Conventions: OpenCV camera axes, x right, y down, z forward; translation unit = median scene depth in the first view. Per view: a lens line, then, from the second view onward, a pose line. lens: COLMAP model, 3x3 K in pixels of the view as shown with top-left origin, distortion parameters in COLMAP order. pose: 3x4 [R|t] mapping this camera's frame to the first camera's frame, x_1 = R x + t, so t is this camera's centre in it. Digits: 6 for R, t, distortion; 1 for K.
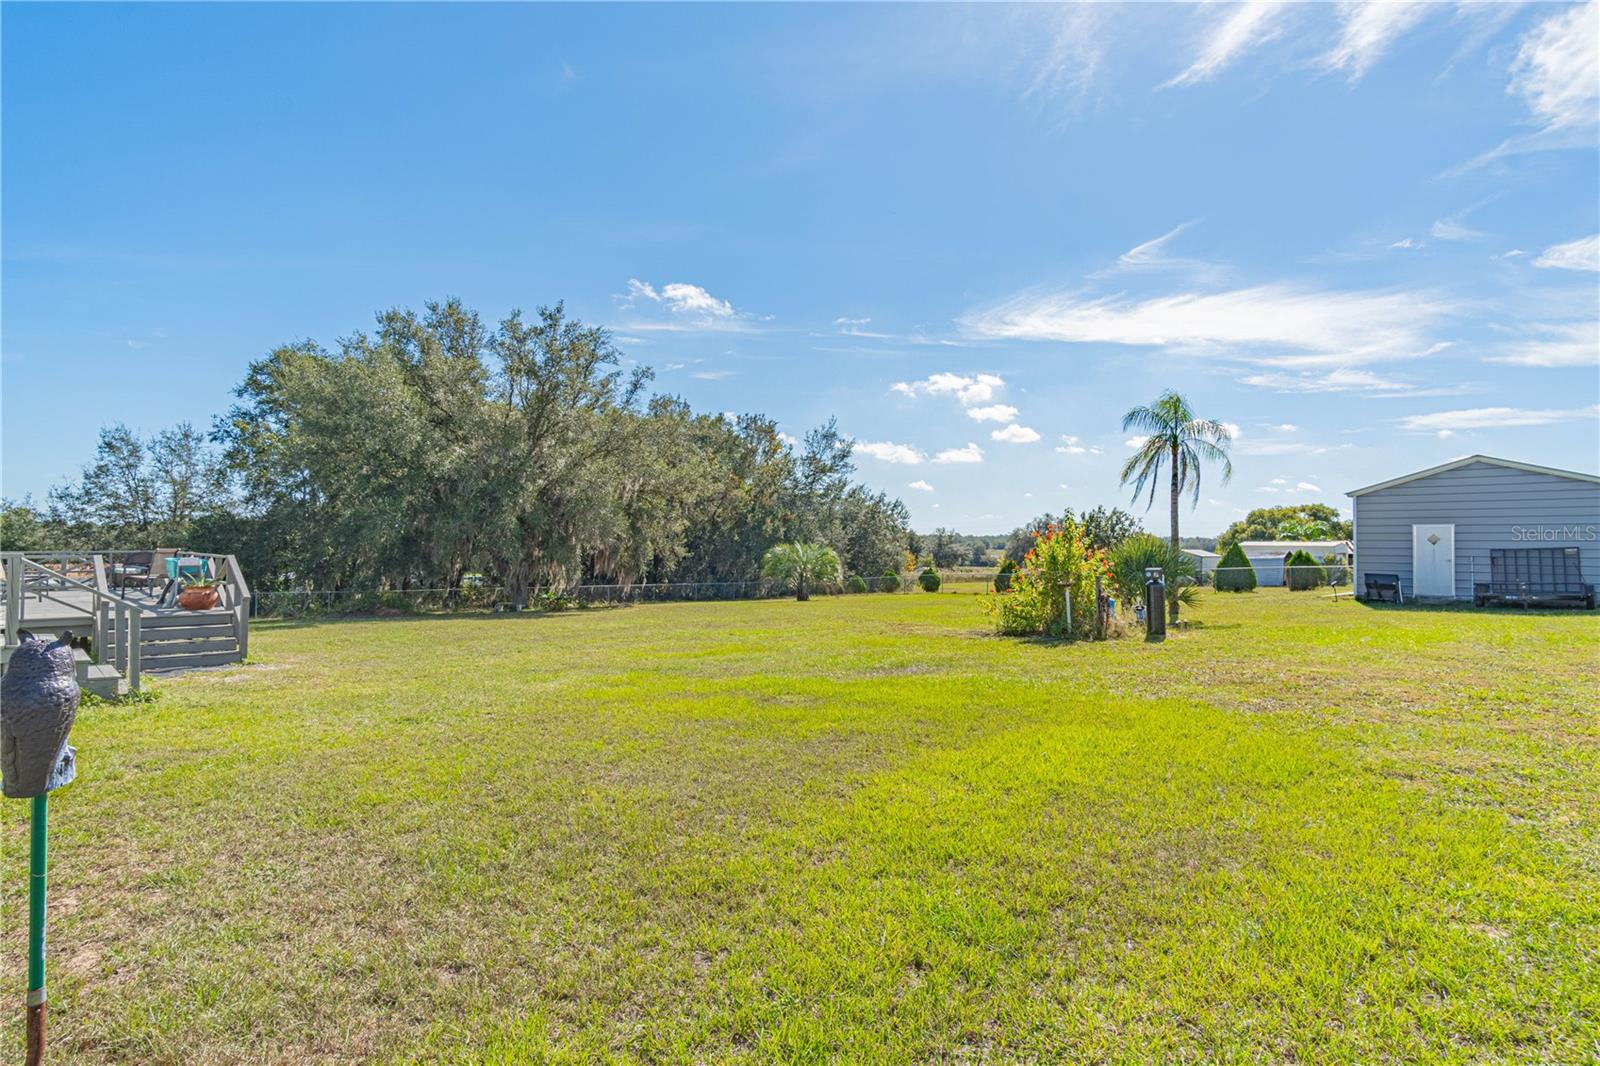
lens RADIAL K [[854.8, 0, 800.0], [0, 854.8, 533.0], [0, 0, 1]] dist [0.004248, 0.001602]
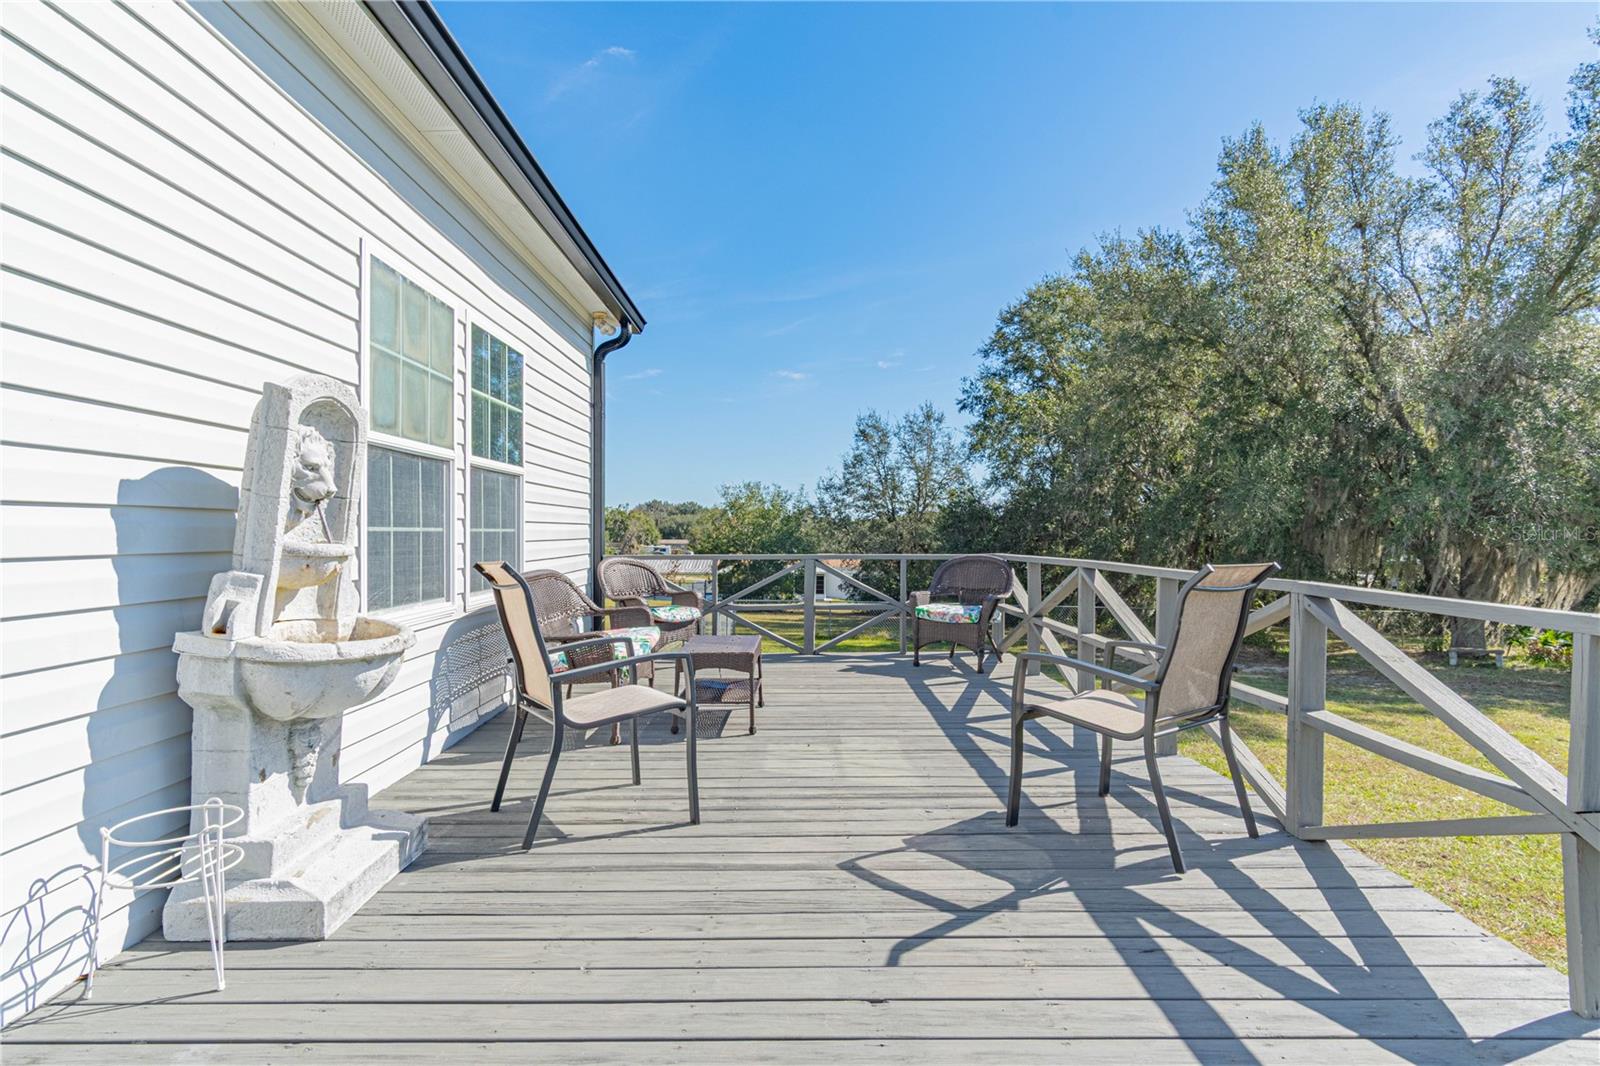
lens RADIAL K [[854.8, 0, 800.0], [0, 854.8, 533.0], [0, 0, 1]] dist [0.004248, 0.001602]
pose [[0.733531, -0.003478, -0.679647, -0.199192], [0.011970, 0.999898, 0.007802, 0.002039], [0.679550, -0.013859, 0.733498, 0.238423]]
